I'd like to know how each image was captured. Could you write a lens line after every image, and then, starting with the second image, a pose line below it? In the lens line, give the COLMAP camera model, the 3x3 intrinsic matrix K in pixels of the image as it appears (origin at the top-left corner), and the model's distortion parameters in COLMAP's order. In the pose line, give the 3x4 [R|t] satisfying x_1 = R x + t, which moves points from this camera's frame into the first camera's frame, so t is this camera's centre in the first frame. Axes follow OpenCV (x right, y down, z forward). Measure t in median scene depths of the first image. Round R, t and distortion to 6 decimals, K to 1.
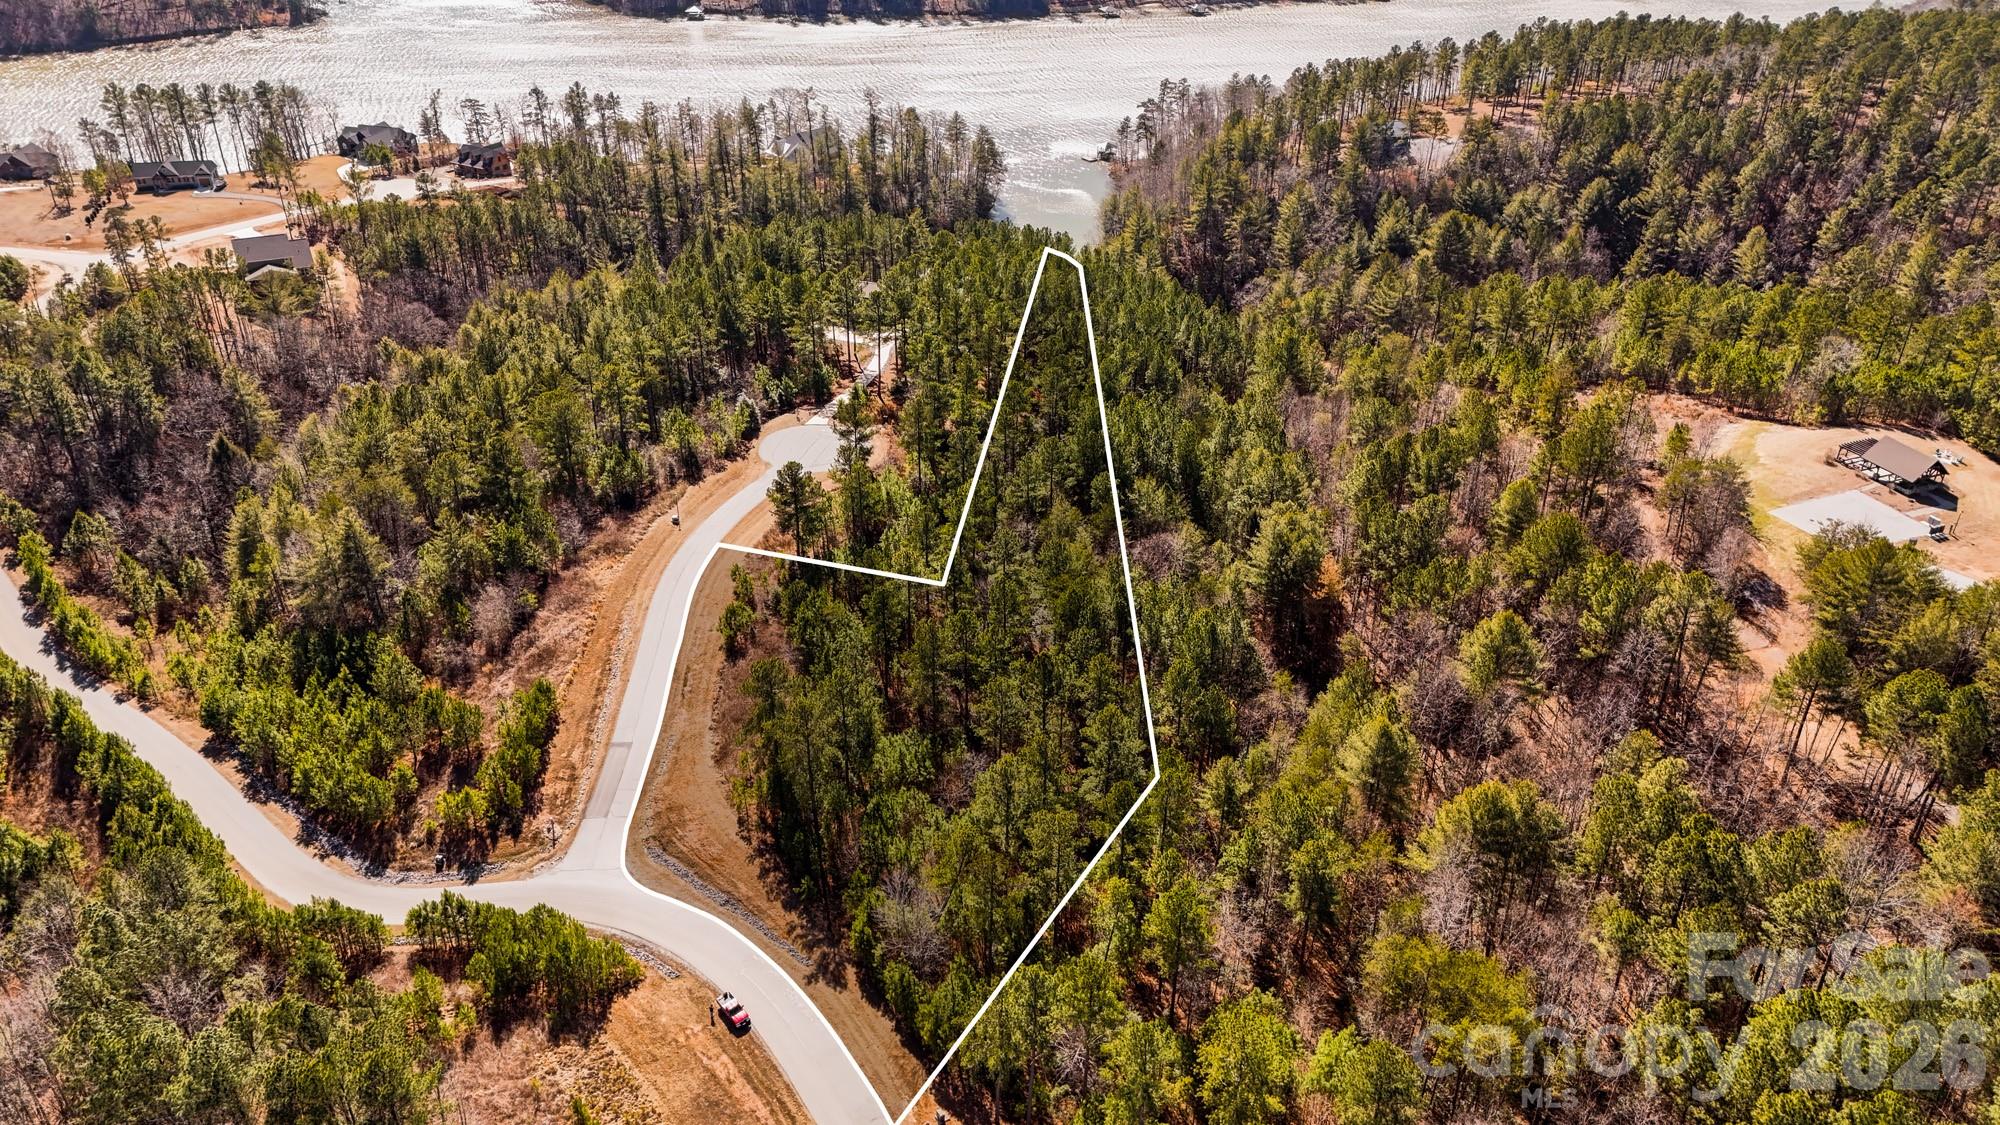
lens RADIAL K [[1450.6, 0, 1021.5], [0, 1450.6, 555.4], [0, 0, 1]] dist [0.072195, -0.045125]
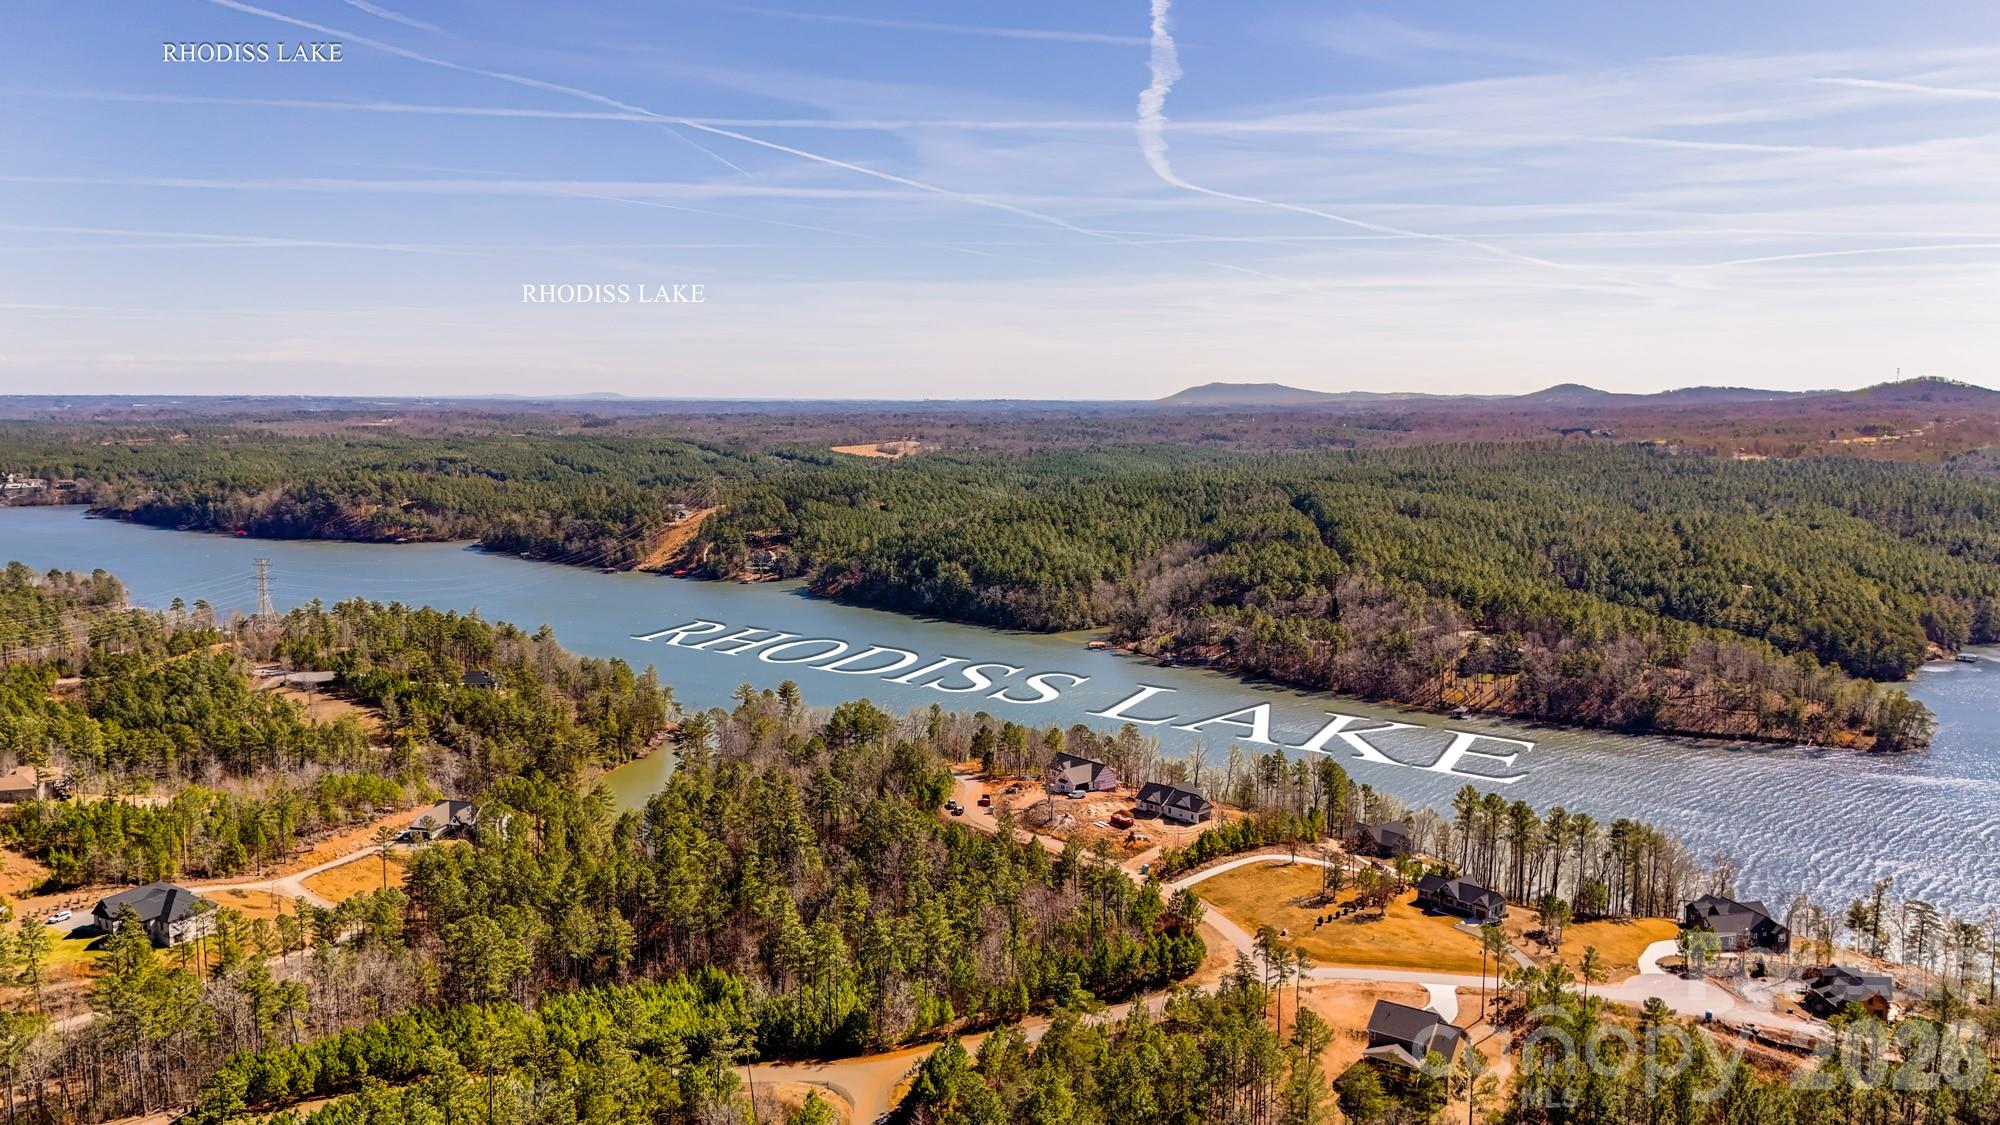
lens RADIAL K [[1450.6, 0, 1009.7], [0, 1450.6, 556.3], [0, 0, 1]] dist [0.072195, -0.045125]
pose [[0.461006, 0.087528, -0.883070, 0.071190], [-0.449639, 0.880962, -0.147415, -0.211213], [0.765048, 0.465021, 0.445484, 0.349648]]
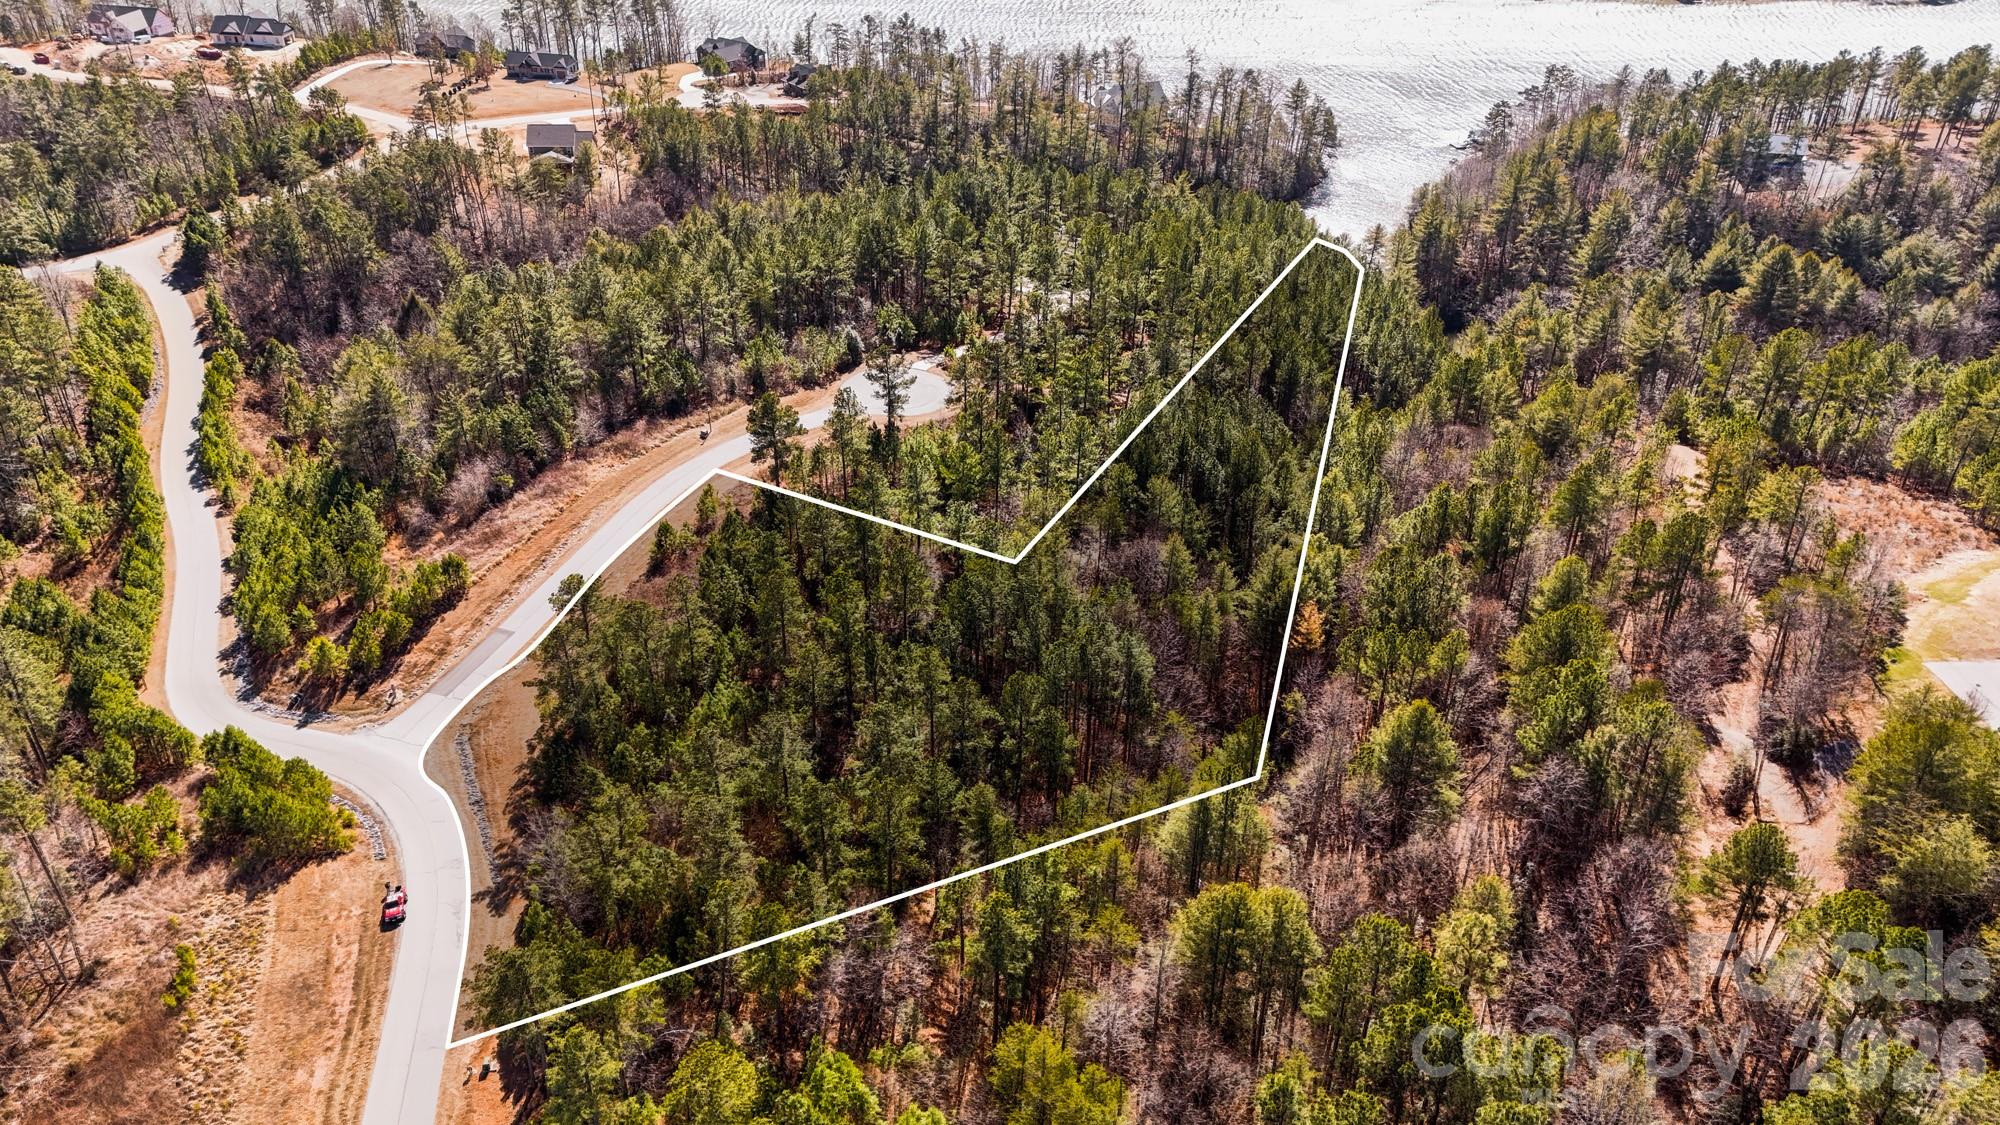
lens RADIAL K [[1450.6, 0, 1028.3], [0, 1450.6, 550.1], [0, 0, 1]] dist [0.072195, -0.045125]
pose [[0.932918, 0.195119, -0.302643, 0.200252], [-0.190160, 0.980671, 0.046075, -0.023618], [0.305784, 0.014567, 0.951990, 0.075918]]
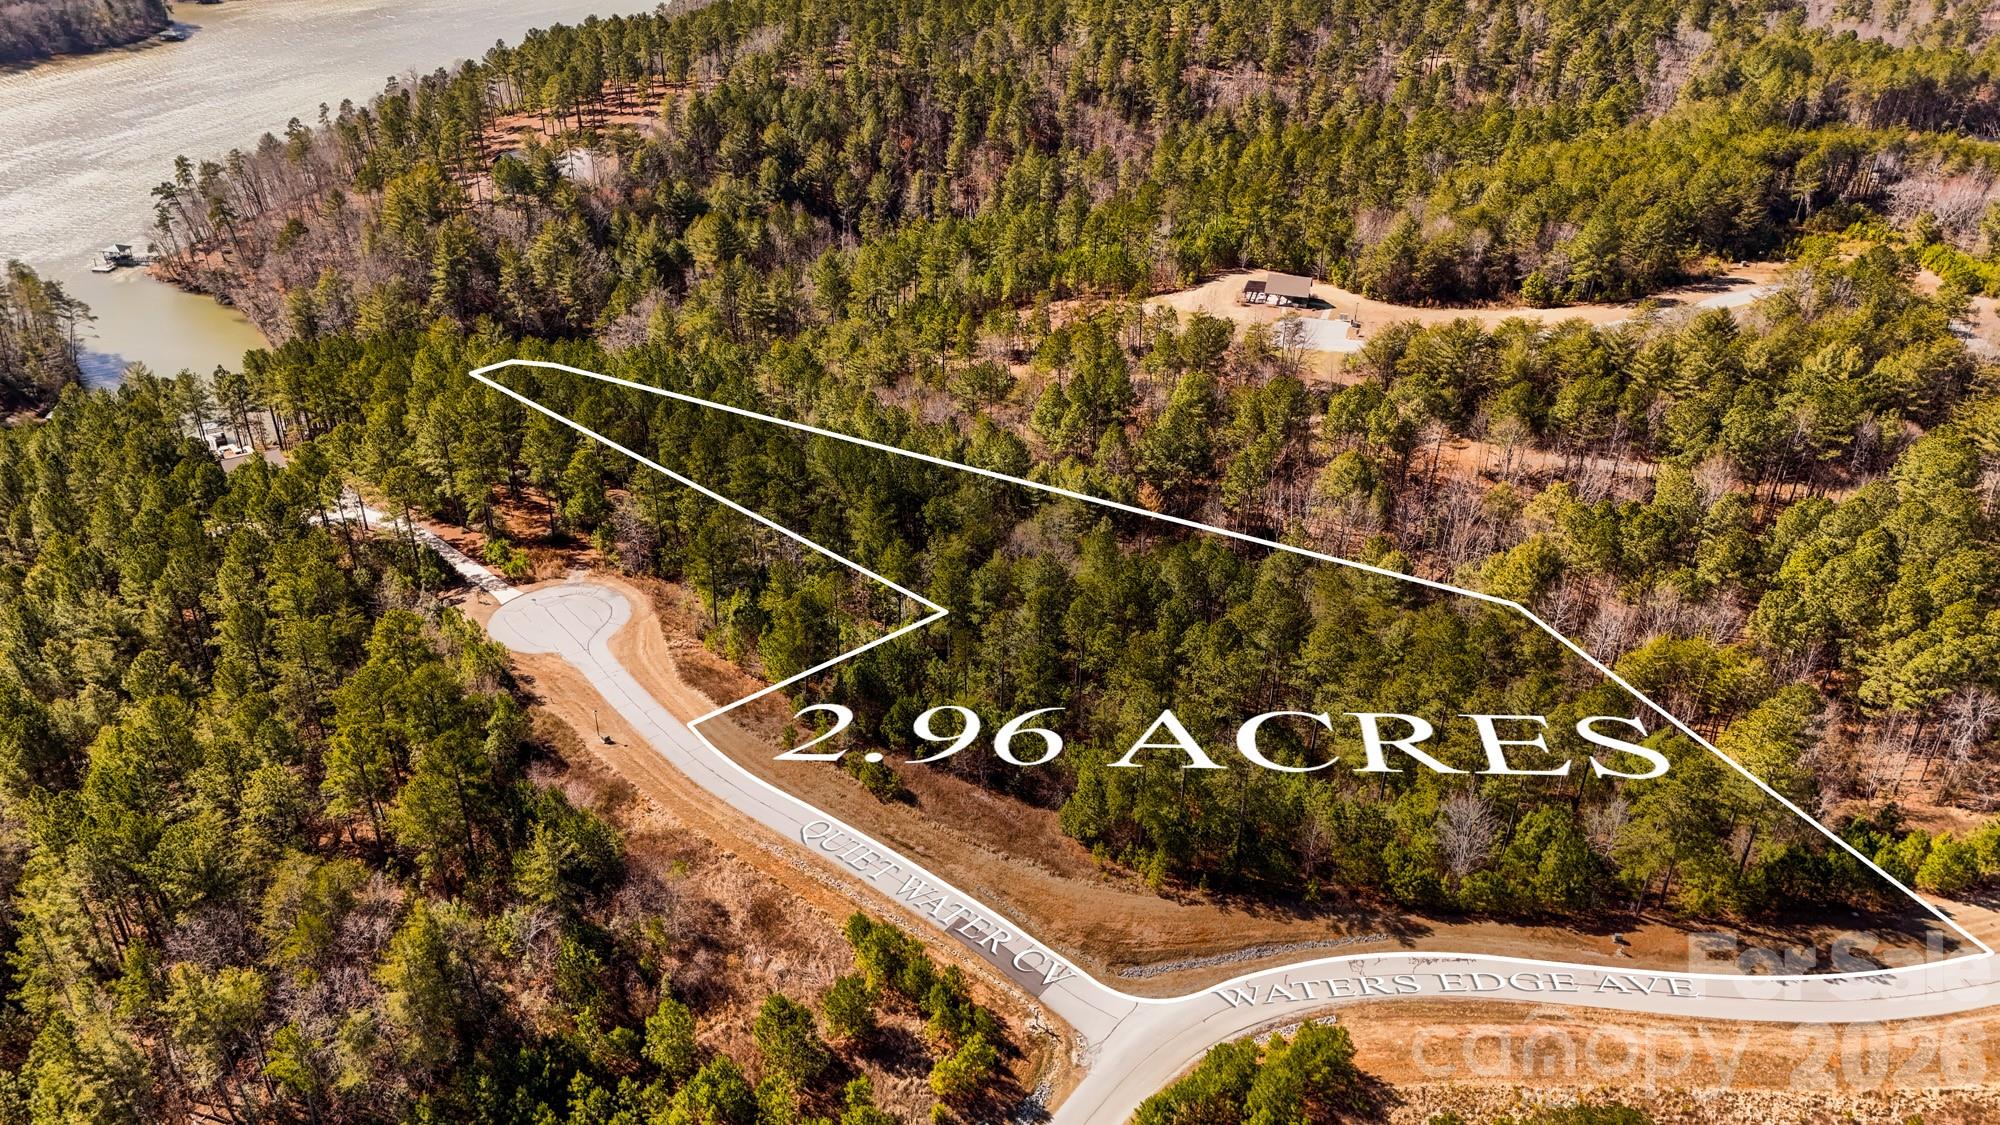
lens RADIAL K [[1450.6, 0, 984.8], [0, 1450.6, 556.1], [0, 0, 1]] dist [0.072195, -0.045125]
pose [[0.626060, -0.384023, 0.678657, -0.424114], [0.383037, 0.909538, 0.161318, -0.114937], [-0.679214, 0.158956, 0.716521, 0.174601]]
